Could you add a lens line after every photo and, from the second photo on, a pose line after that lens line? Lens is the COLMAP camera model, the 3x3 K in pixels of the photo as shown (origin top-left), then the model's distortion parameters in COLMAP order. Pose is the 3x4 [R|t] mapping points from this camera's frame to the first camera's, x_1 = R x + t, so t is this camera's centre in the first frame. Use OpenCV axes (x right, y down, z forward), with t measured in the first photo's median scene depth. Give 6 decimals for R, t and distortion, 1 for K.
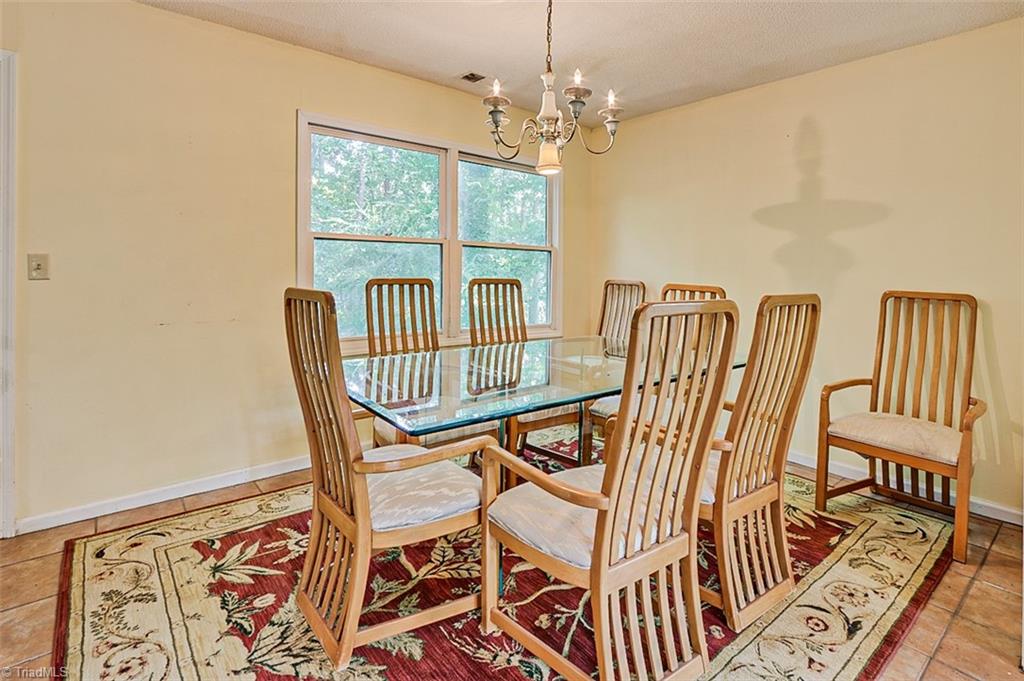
lens RADIAL K [[494.8, 0, 507.5], [0, 494.8, 276.8], [0, 0, 1]] dist [-0.013980, 0.005505]
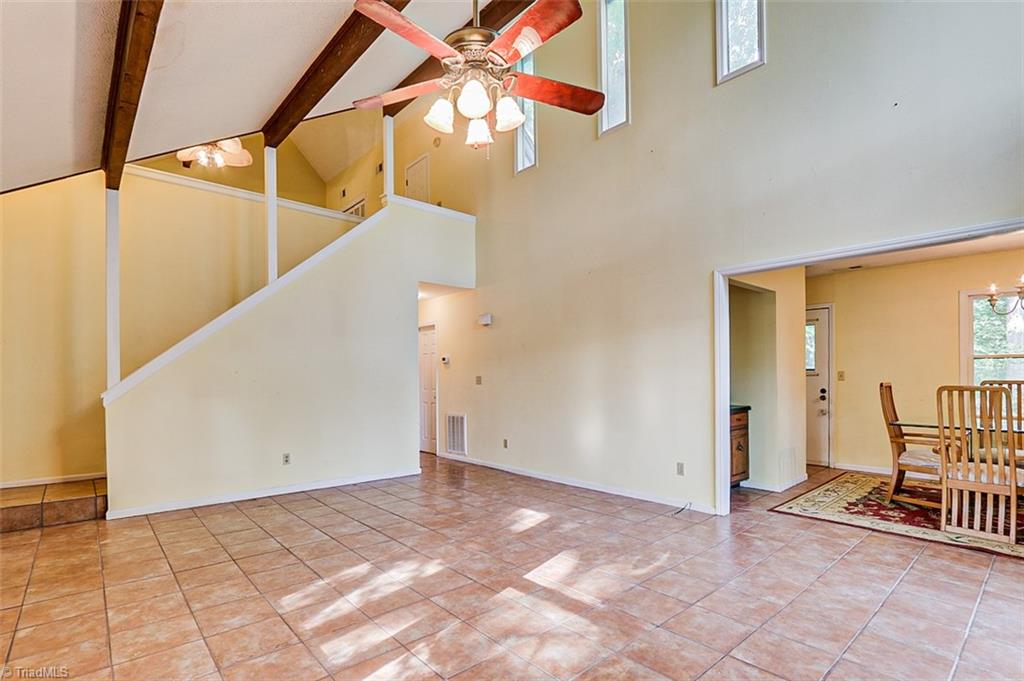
lens RADIAL K [[494.8, 0, 500.9], [0, 494.8, 368.5], [0, 0, 1]] dist [-0.013980, 0.005505]
pose [[0.022785, -0.023657, -0.999460, 1.638335], [-0.006218, 0.999697, -0.023804, 0.013189], [0.999721, 0.006757, 0.022631, -0.915545]]
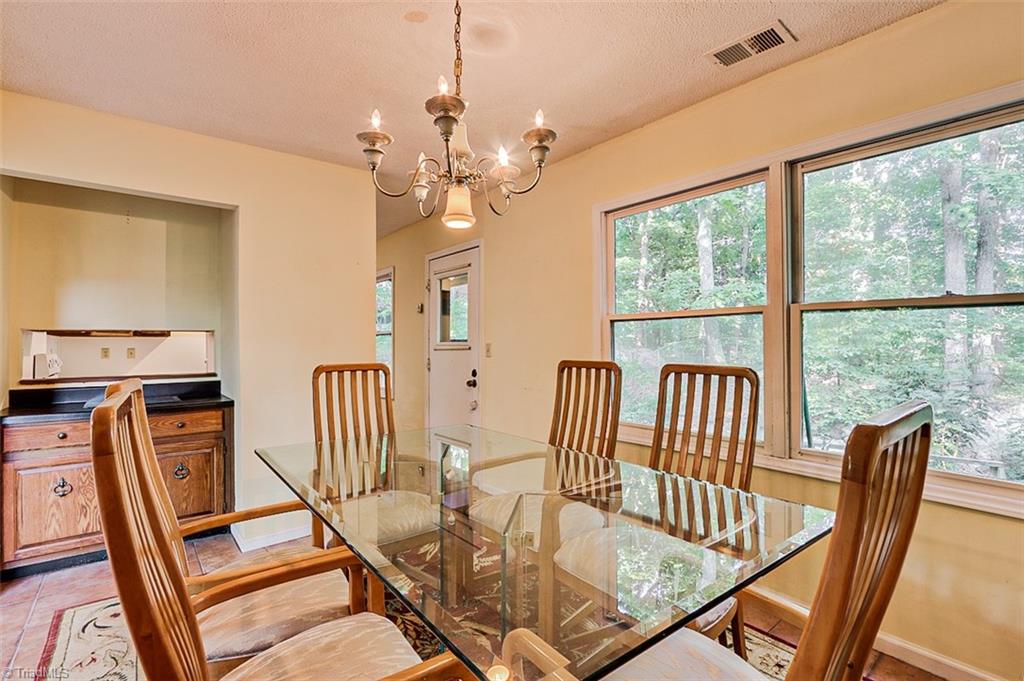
lens RADIAL K [[494.8, 0, 511.9], [0, 494.8, 343.0], [0, 0, 1]] dist [-0.013980, 0.005505]
pose [[-0.033761, -0.019031, -0.999249, 0.761921], [-0.008913, 0.999785, -0.018740, -0.012869], [0.999390, 0.008274, -0.033923, 1.013162]]
